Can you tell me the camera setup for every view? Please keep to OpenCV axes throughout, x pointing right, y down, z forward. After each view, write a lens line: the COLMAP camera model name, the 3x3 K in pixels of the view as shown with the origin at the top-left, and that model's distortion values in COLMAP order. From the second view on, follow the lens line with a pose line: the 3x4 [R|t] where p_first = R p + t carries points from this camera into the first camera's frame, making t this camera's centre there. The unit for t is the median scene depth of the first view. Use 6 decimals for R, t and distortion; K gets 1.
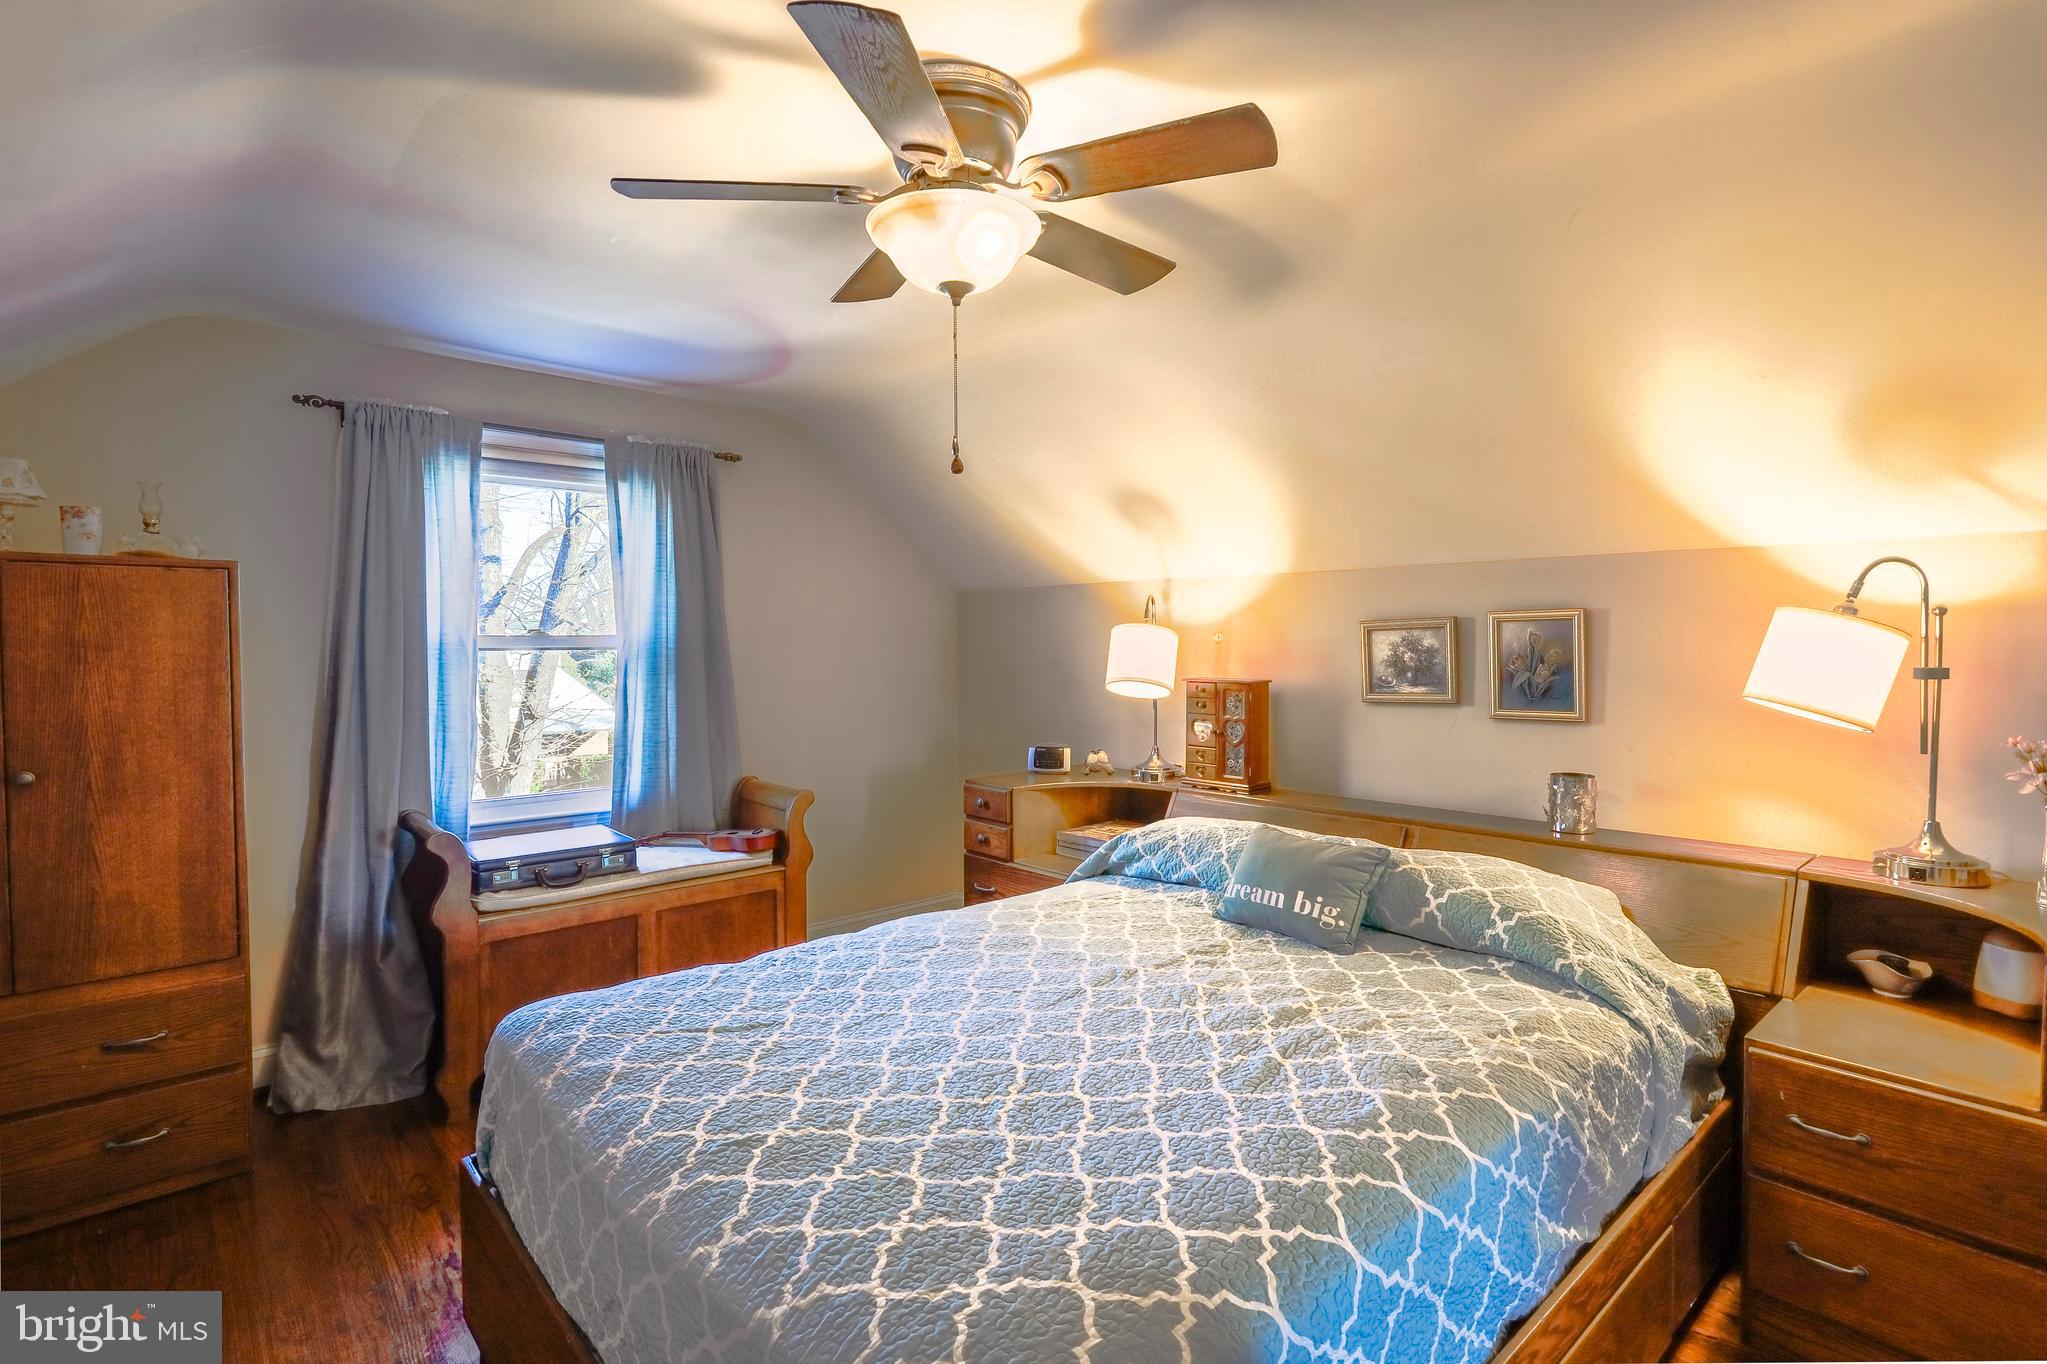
lens RADIAL K [[989.6, 0, 1029.8], [0, 989.6, 668.3], [0, 0, 1]] dist [-0.003072, 0.001777]
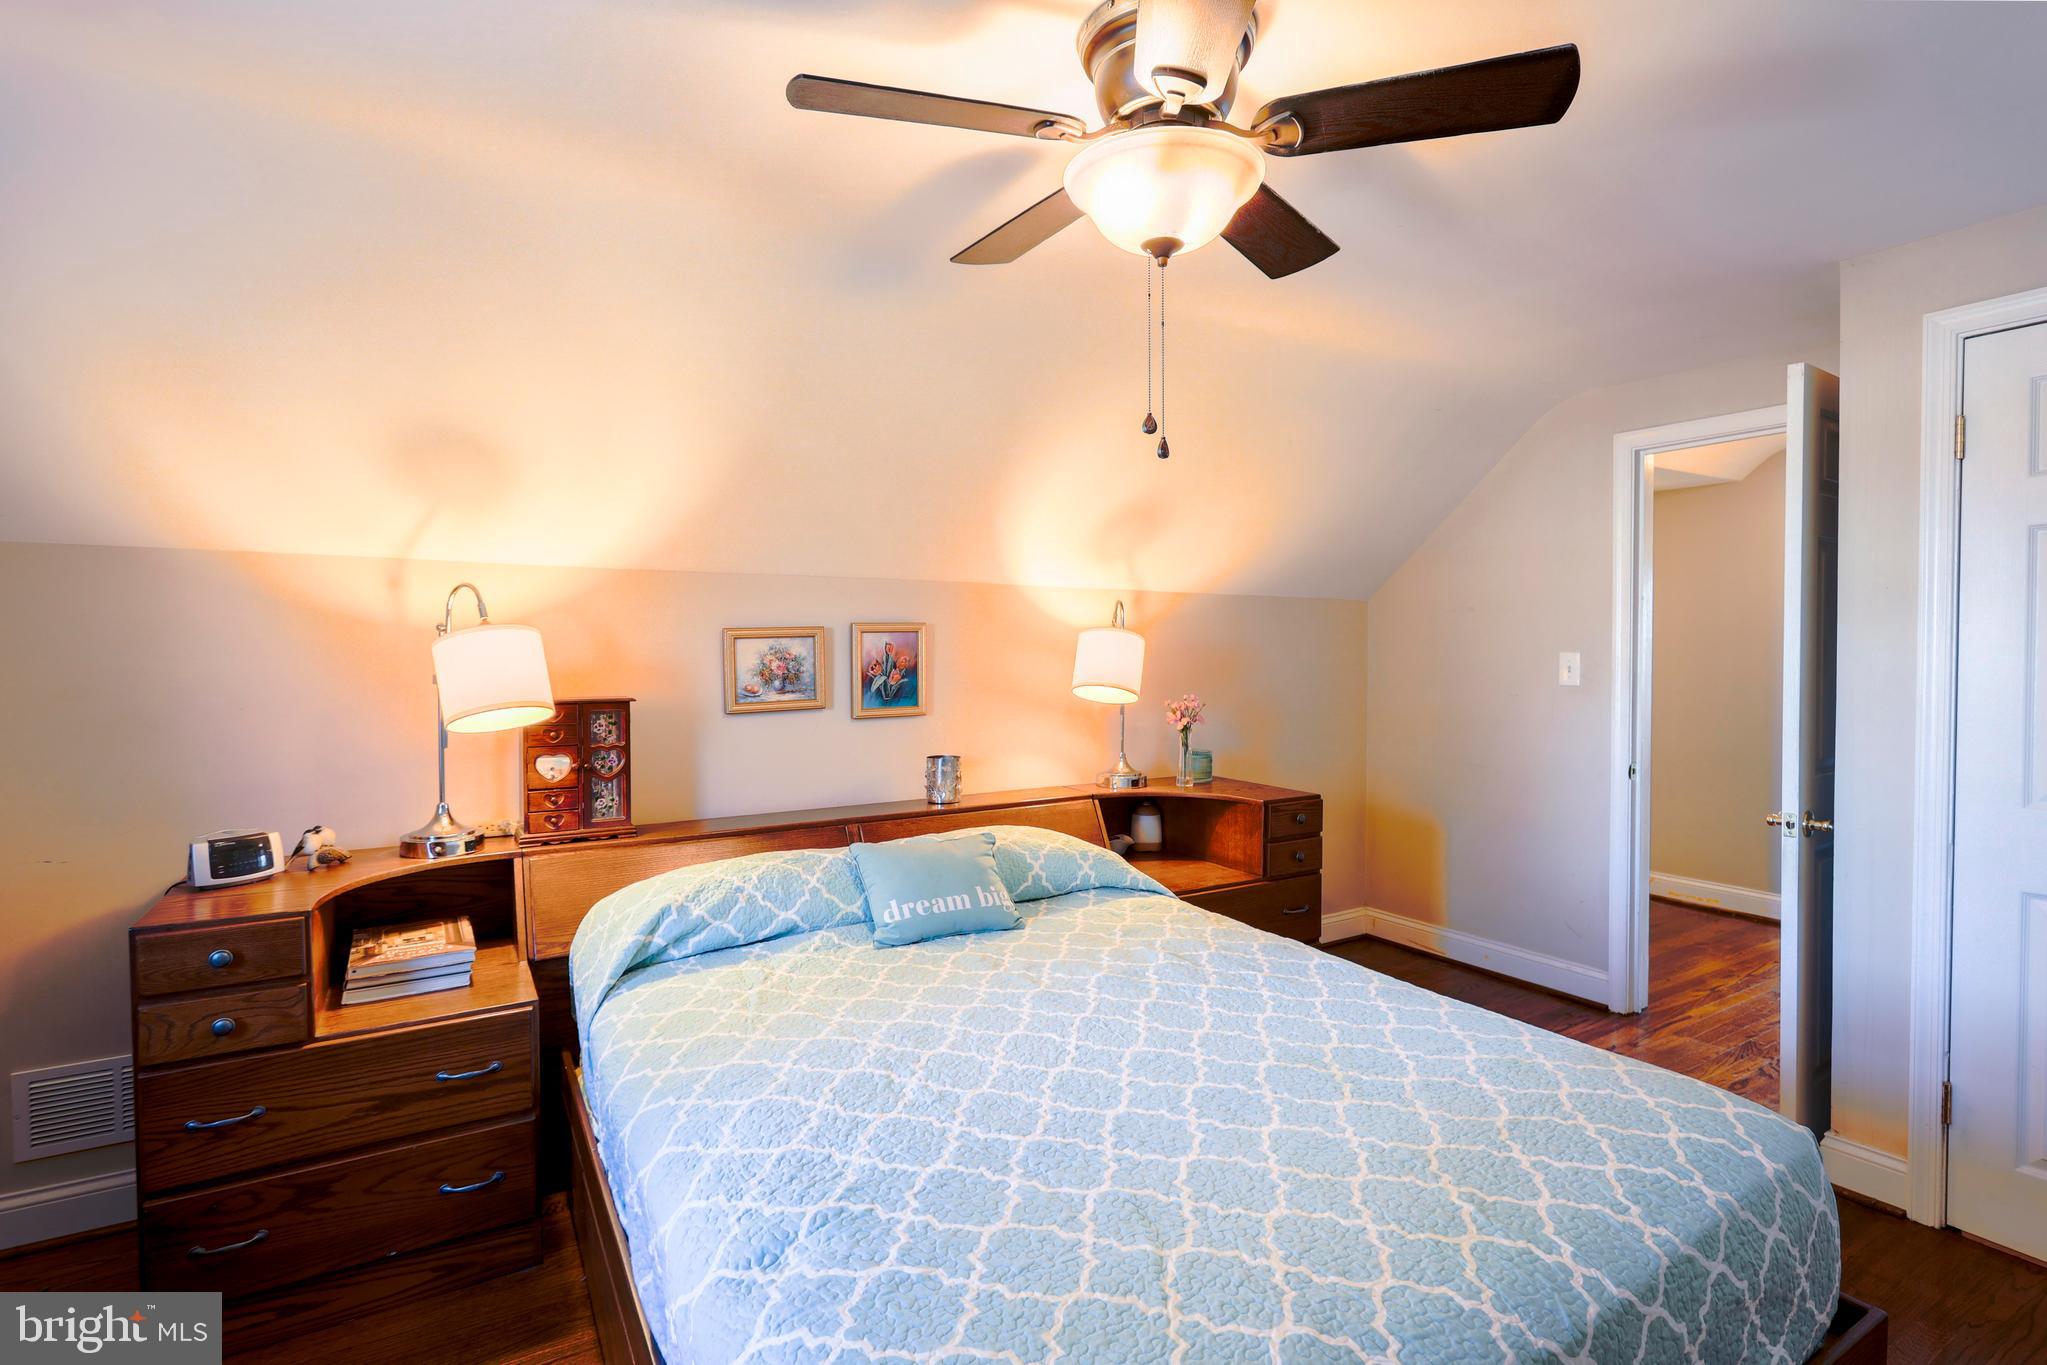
lens RADIAL K [[989.6, 0, 1045.1], [0, 989.6, 676.9], [0, 0, 1]] dist [-0.003072, 0.001777]
pose [[0.176686, -0.025145, 0.983946, -0.592471], [0.026742, 0.999427, 0.020739, -0.014154], [-0.983904, 0.022649, 0.177257, 0.586508]]
